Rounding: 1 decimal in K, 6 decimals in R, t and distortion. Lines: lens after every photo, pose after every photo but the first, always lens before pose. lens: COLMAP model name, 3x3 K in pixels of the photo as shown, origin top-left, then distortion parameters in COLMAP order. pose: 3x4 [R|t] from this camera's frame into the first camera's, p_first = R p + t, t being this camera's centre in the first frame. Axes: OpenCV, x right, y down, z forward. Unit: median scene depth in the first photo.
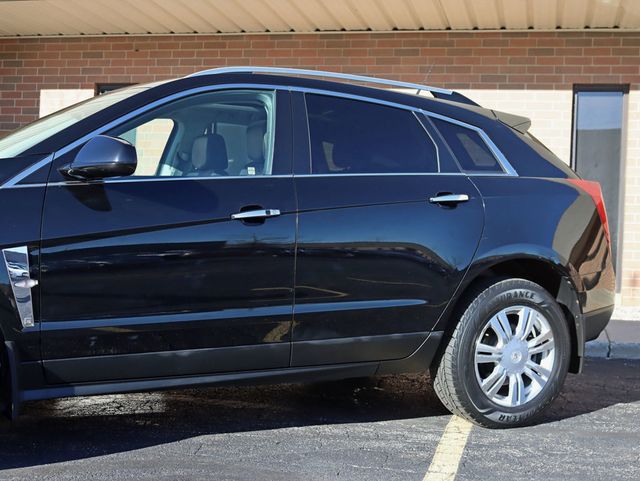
lens RADIAL K [[933.9, 0, 320.0], [0, 933.9, 240.5], [0, 0, 1]] dist [-0.077749, -0.043612]
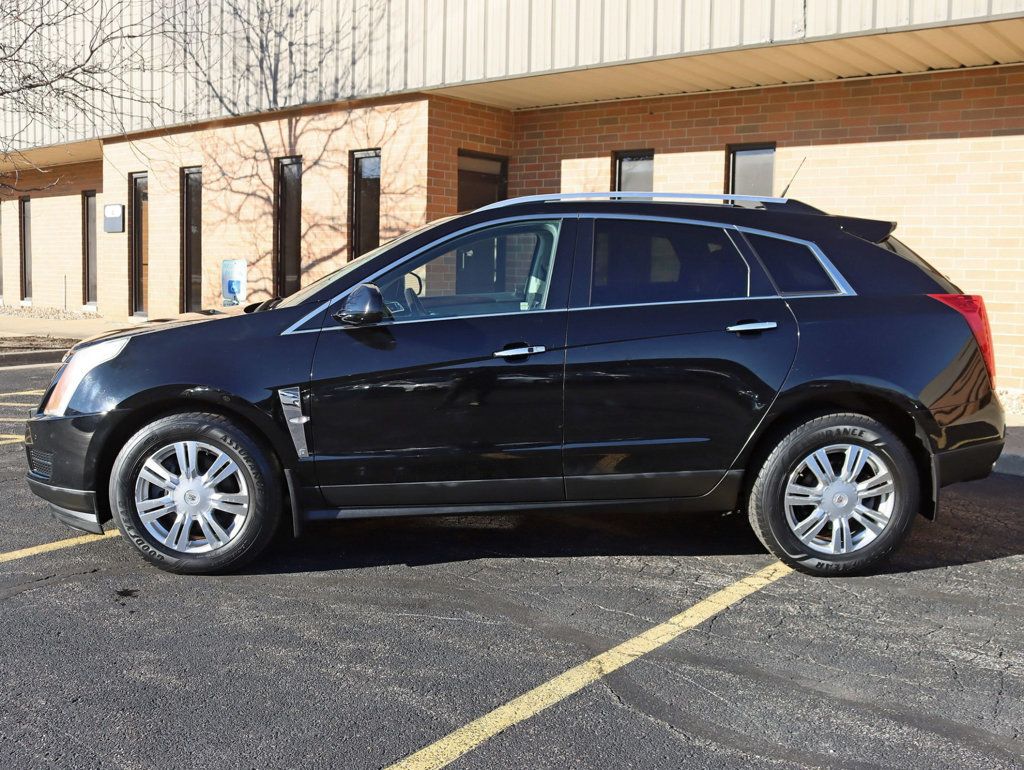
lens RADIAL K [[1016.5, 0, 512.0], [0, 1016.5, 385.0], [0, 0, 1]] dist [-0.106883, 0.021567]
pose [[0.896857, 0.027011, -0.441495, 0.354233], [0.017433, 0.995200, 0.096301, -0.084721], [0.441977, -0.094065, 0.892081, 0.006994]]
